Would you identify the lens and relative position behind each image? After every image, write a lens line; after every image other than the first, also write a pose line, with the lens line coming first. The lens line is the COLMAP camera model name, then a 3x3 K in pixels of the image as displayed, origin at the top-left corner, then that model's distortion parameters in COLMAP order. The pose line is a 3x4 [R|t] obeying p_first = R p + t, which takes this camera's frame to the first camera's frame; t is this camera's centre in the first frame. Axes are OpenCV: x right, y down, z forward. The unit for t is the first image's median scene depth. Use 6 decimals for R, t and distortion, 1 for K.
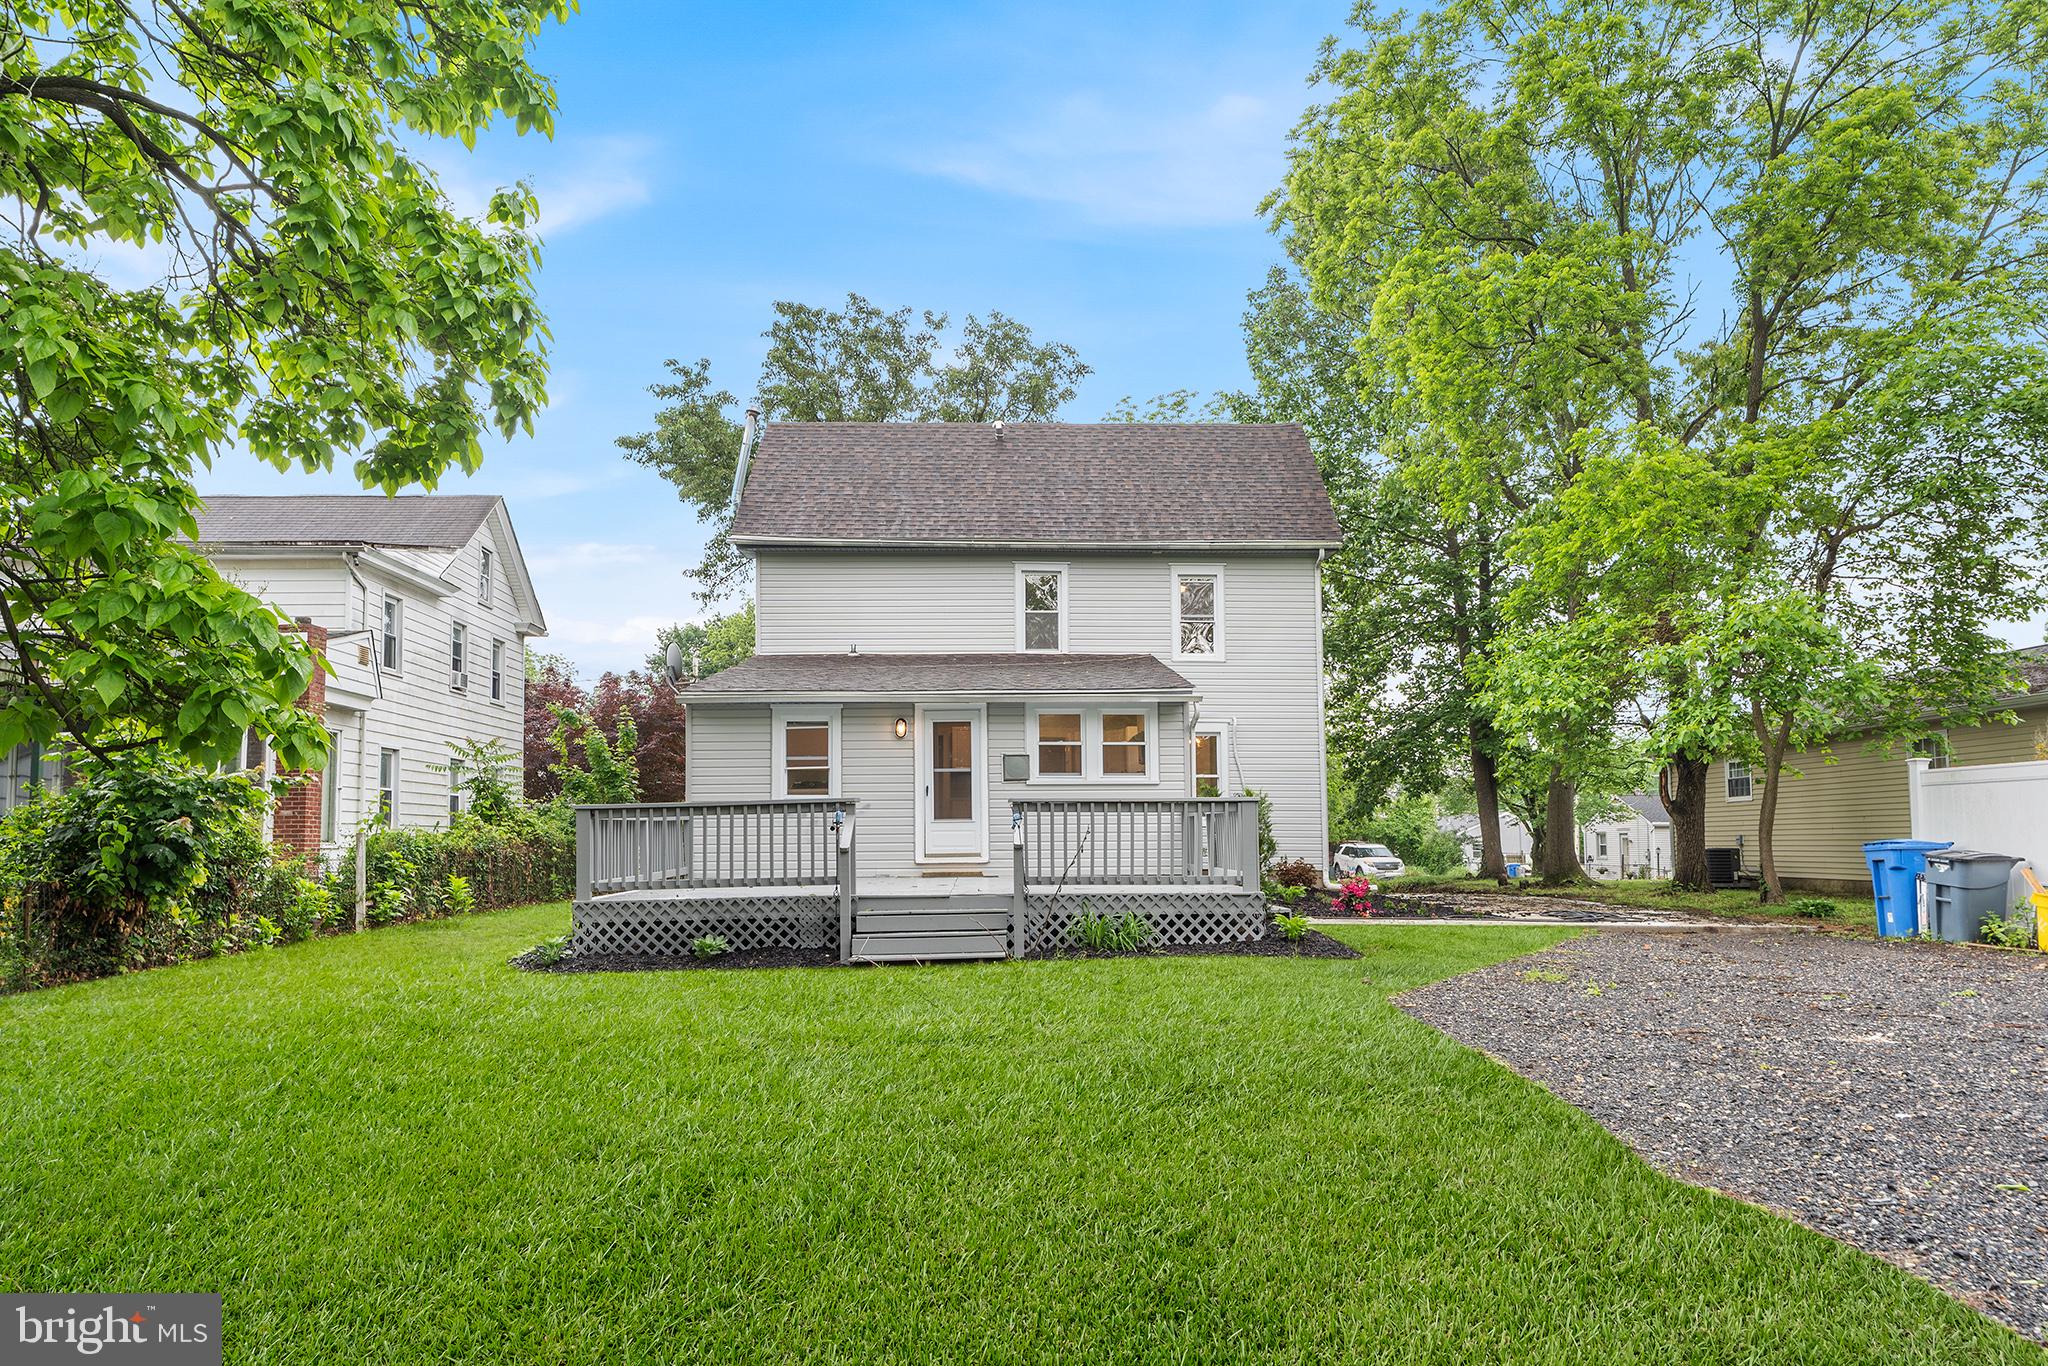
lens RADIAL K [[1210.0, 0, 1024.0], [0, 1210.0, 683.0], [0, 0, 1]] dist [-0.000326, 0.000131]
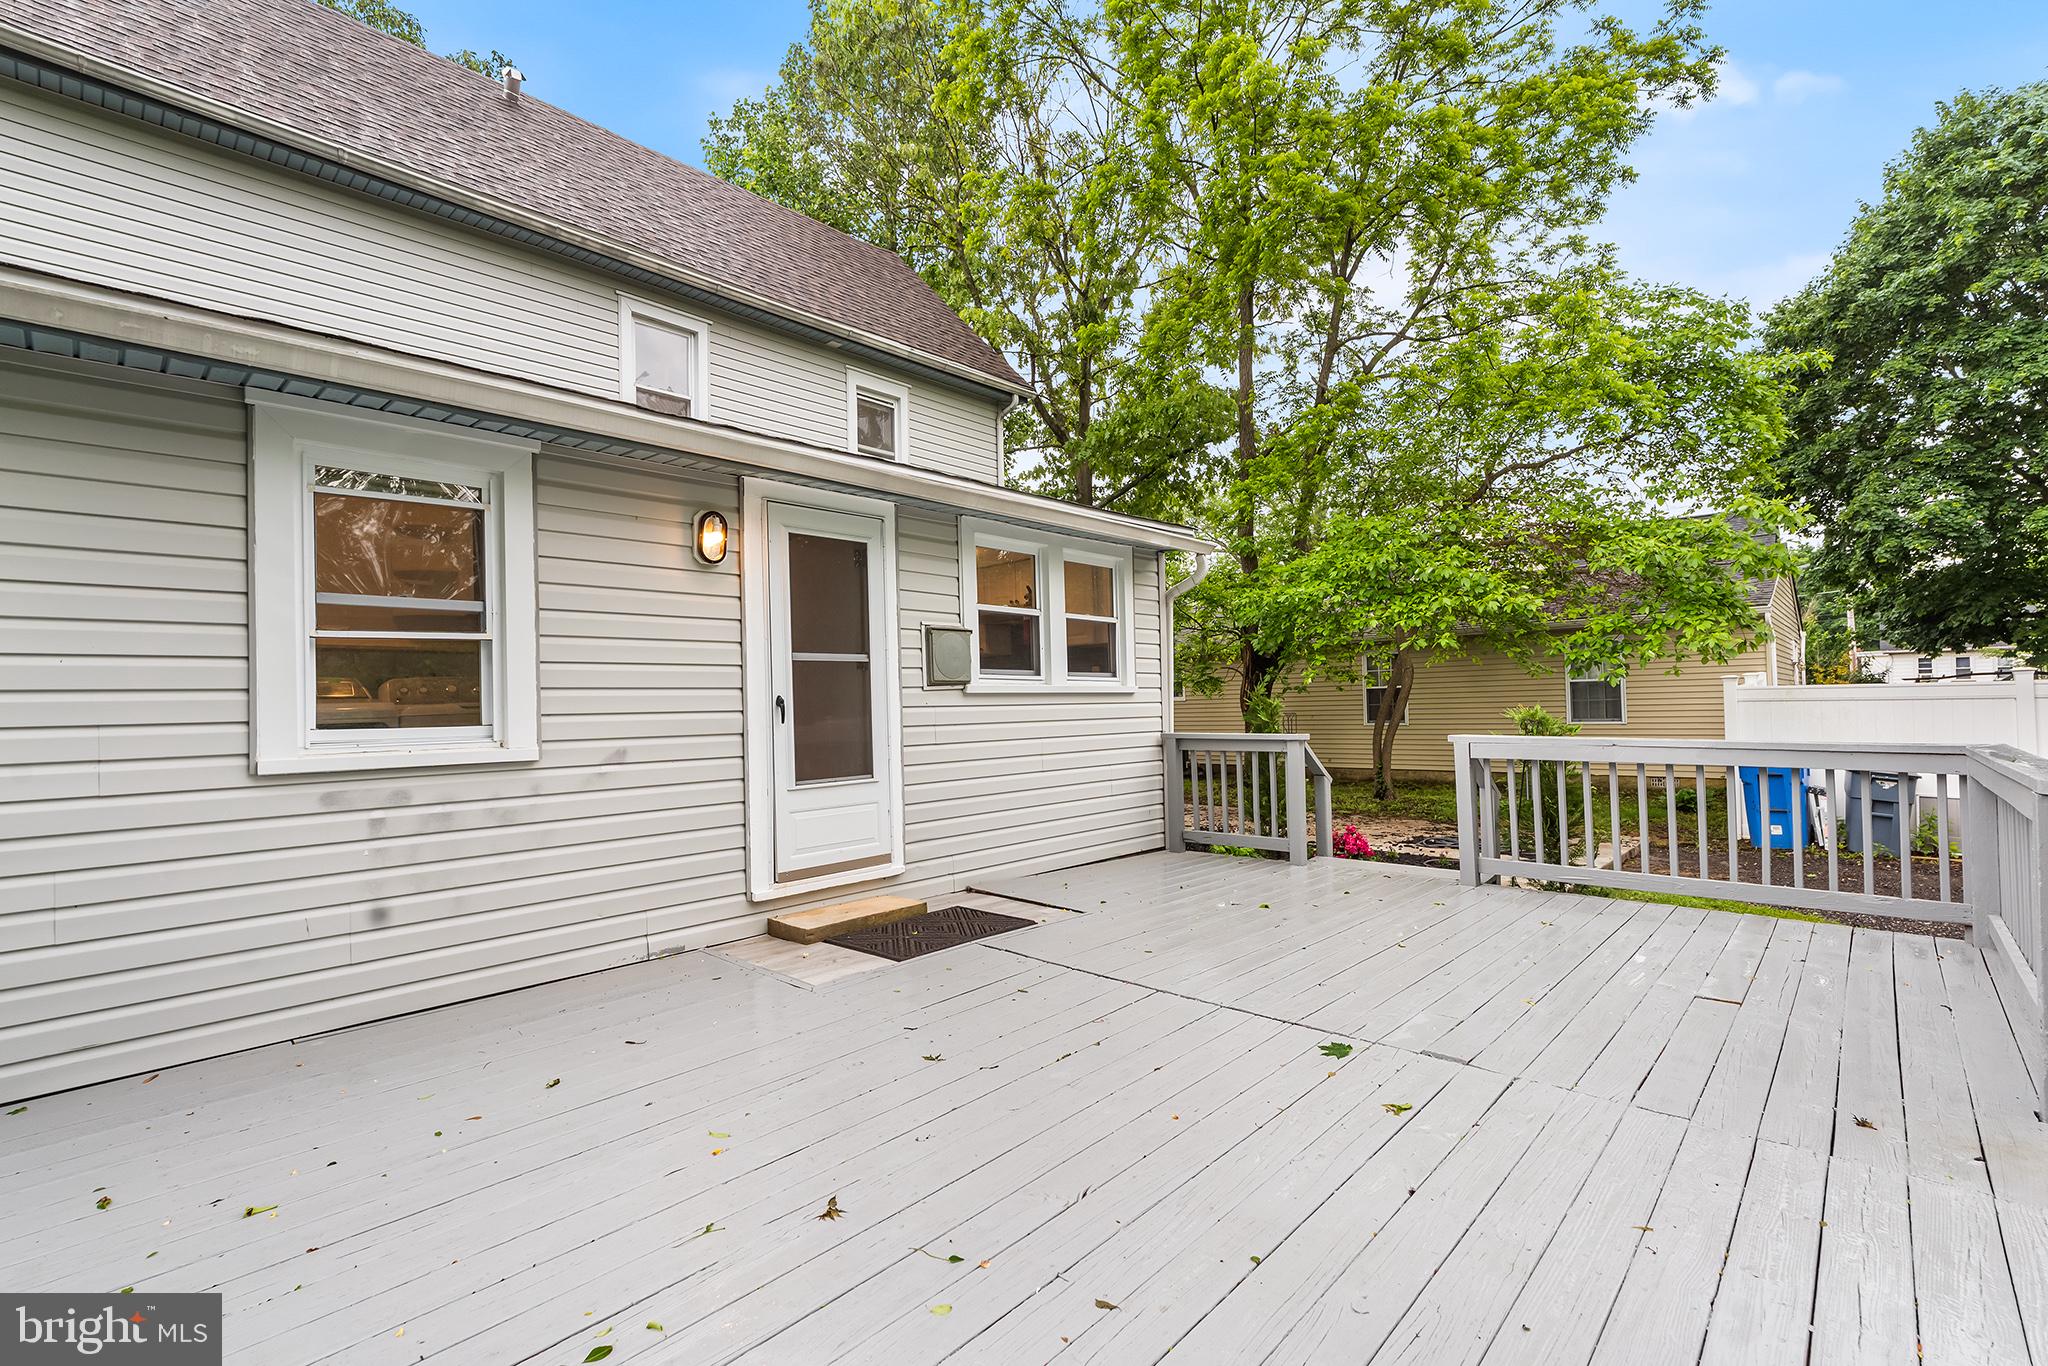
lens RADIAL K [[907.0, 0, 1019.4], [0, 907.0, 687.3], [0, 0, 1]] dist [-0.008983, 0.000652]
pose [[0.719370, 0.007422, 0.694588, -0.222893], [-0.073401, 0.995157, 0.065387, 0.057167], [-0.690738, -0.098021, 0.716430, 0.736206]]
